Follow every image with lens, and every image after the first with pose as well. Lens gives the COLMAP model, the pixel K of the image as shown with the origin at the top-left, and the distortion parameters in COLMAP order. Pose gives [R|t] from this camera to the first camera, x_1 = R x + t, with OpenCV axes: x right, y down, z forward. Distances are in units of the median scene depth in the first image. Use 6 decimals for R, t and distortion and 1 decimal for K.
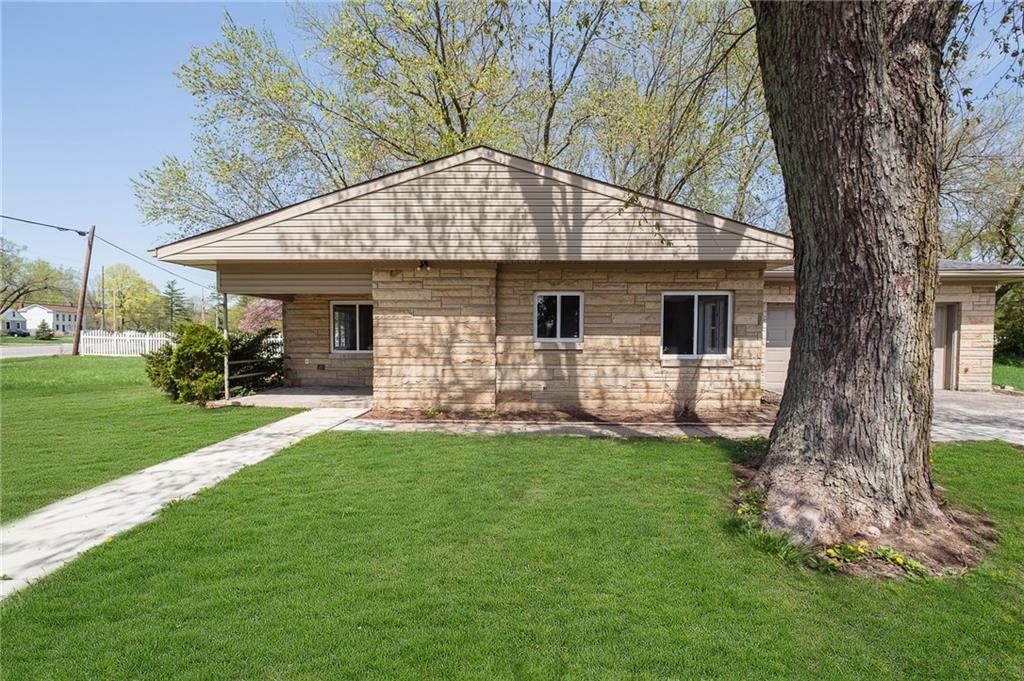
lens RADIAL K [[453.8, 0, 517.4], [0, 453.8, 356.2], [0, 0, 1]] dist [0.000667, -0.001290]
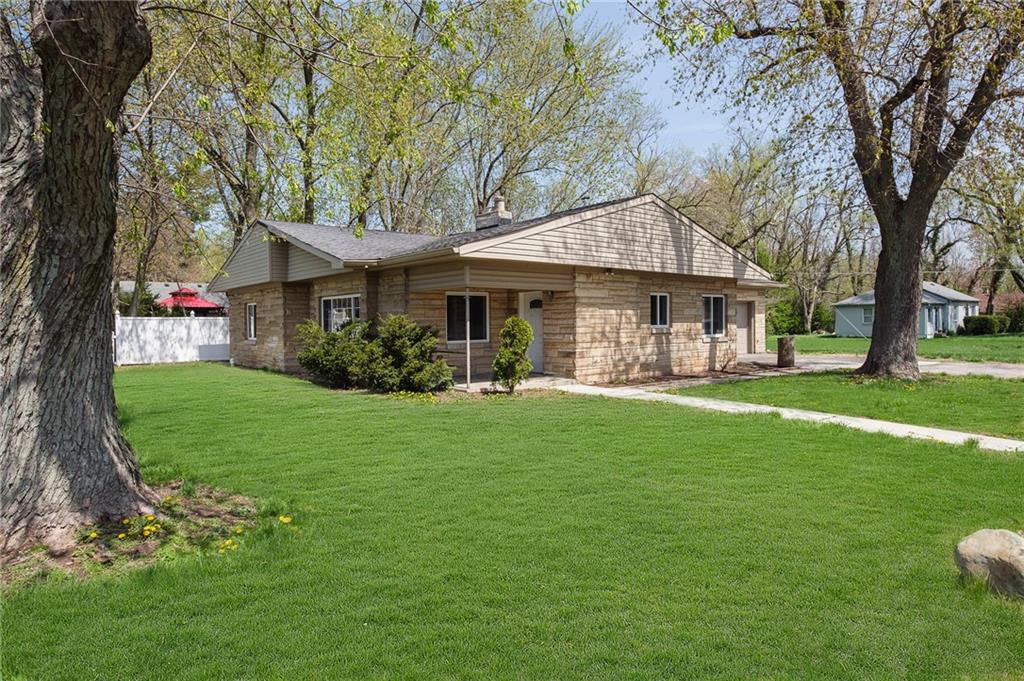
lens RADIAL K [[591.3, 0, 517.3], [0, 591.3, 336.2], [0, 0, 1]] dist [-0.019897, 0.000466]
pose [[0.761487, -0.025311, 0.647685, -1.496671], [0.039262, 0.999204, -0.007113, -0.009406], [-0.646990, 0.030846, 0.761875, -0.130253]]
